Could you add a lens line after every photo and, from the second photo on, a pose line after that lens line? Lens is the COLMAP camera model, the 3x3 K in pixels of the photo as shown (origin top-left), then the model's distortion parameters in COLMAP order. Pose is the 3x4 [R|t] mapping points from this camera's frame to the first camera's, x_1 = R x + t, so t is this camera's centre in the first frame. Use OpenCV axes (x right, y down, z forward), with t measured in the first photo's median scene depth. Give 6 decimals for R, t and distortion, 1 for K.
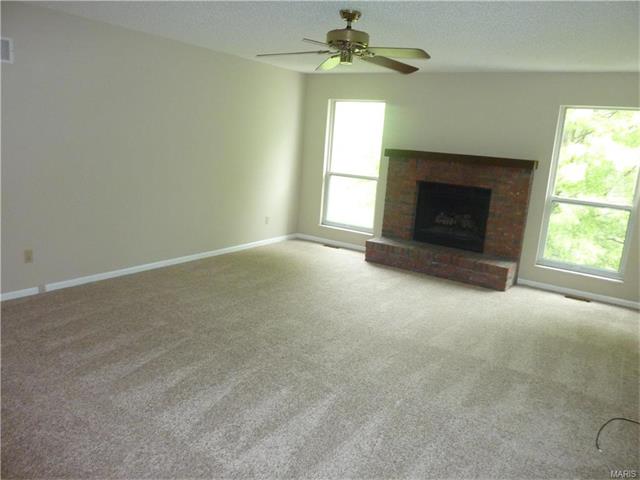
lens RADIAL K [[498.3, 0, 323.0], [0, 498.3, 238.5], [0, 0, 1]] dist [-0.008820, -0.011141]
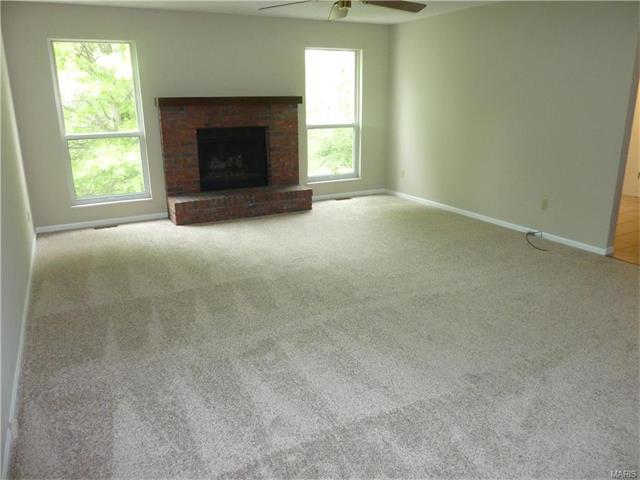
lens RADIAL K [[498.3, 0, 323.0], [0, 498.3, 238.5], [0, 0, 1]] dist [-0.008820, -0.011141]
pose [[0.471025, -0.320075, 0.822002, -0.572622], [0.212530, 0.945576, 0.246408, -0.105749], [-0.856134, 0.058636, 0.513416, 0.330156]]
